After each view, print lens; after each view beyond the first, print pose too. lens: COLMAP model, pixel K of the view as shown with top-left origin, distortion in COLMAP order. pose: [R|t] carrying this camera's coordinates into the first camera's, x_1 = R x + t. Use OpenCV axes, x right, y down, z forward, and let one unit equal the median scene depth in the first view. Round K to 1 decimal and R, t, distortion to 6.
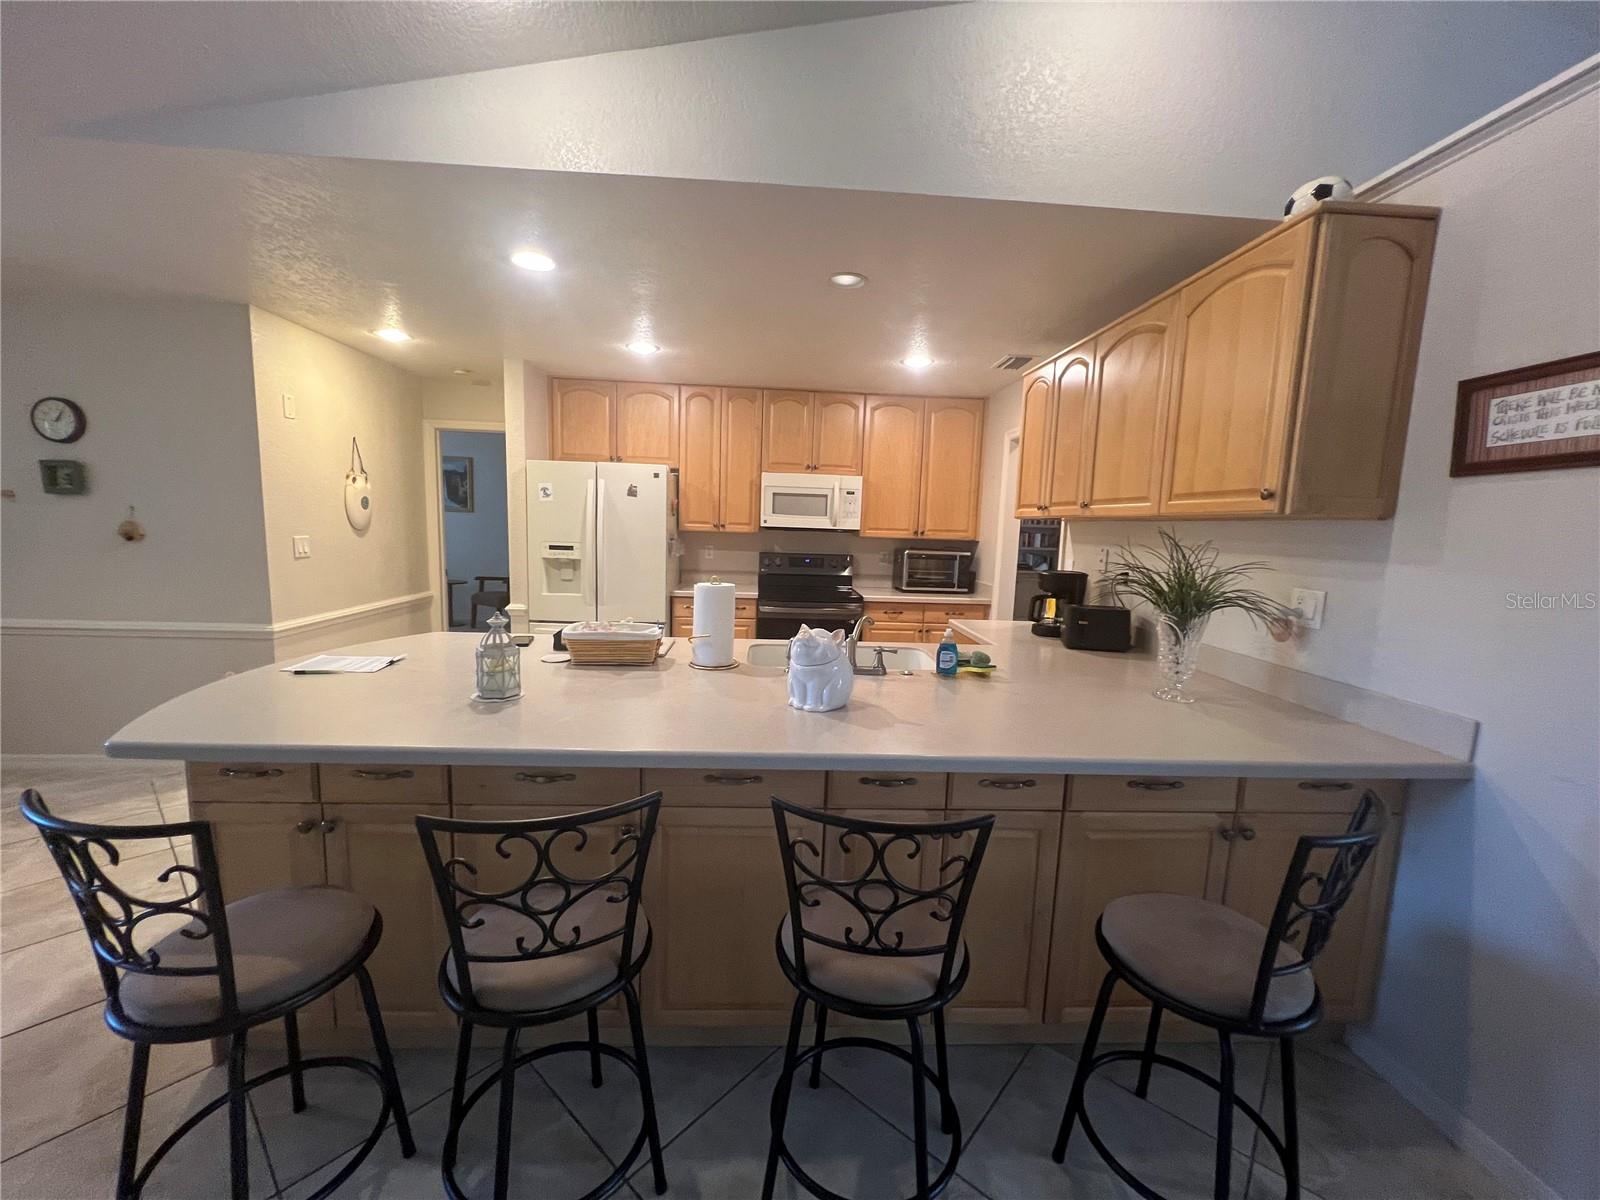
lens RADIAL K [[639.0, 0, 799.0], [0, 639.0, 604.2], [0, 0, 1]] dist [-0.001246, -0.000058]
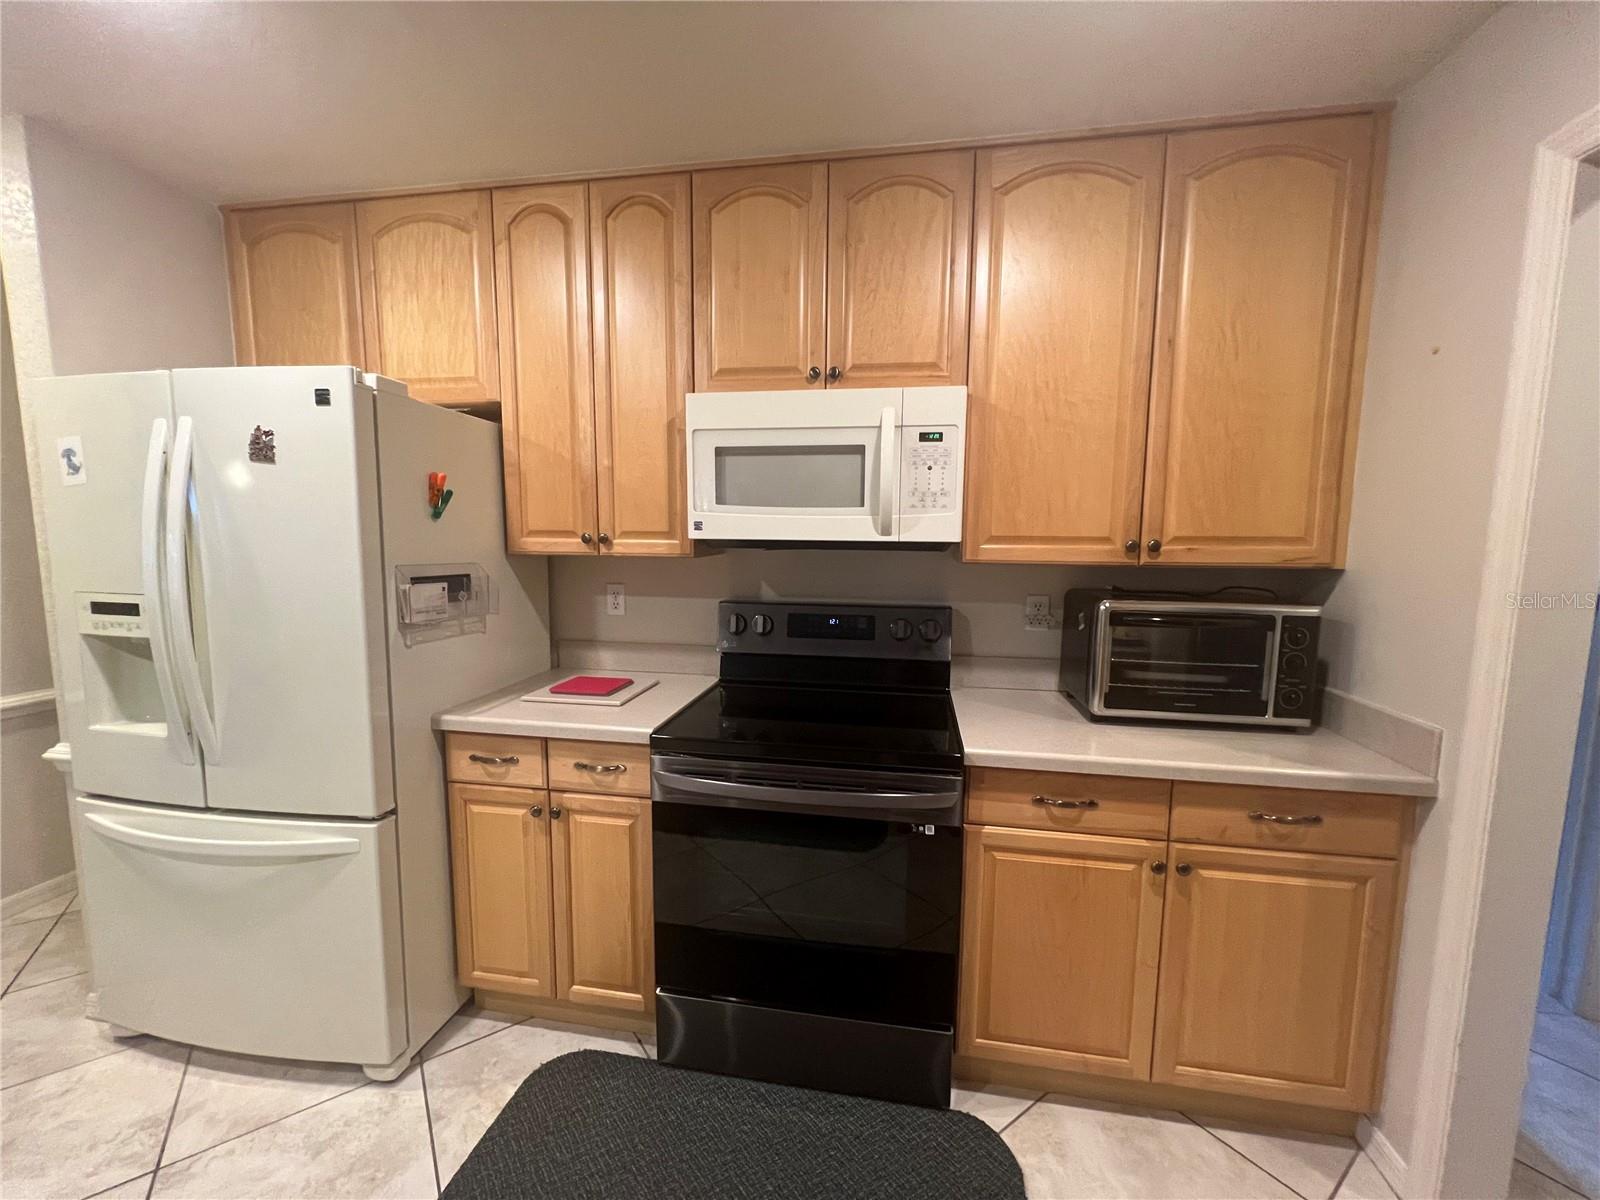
lens RADIAL K [[639.0, 0, 799.0], [0, 639.0, 604.2], [0, 0, 1]] dist [-0.001246, -0.000058]
pose [[0.972493, 0.001465, -0.232929, 0.090973], [-0.006238, 0.999785, -0.019756, -0.075750], [0.232850, 0.020666, 0.972293, 0.643181]]
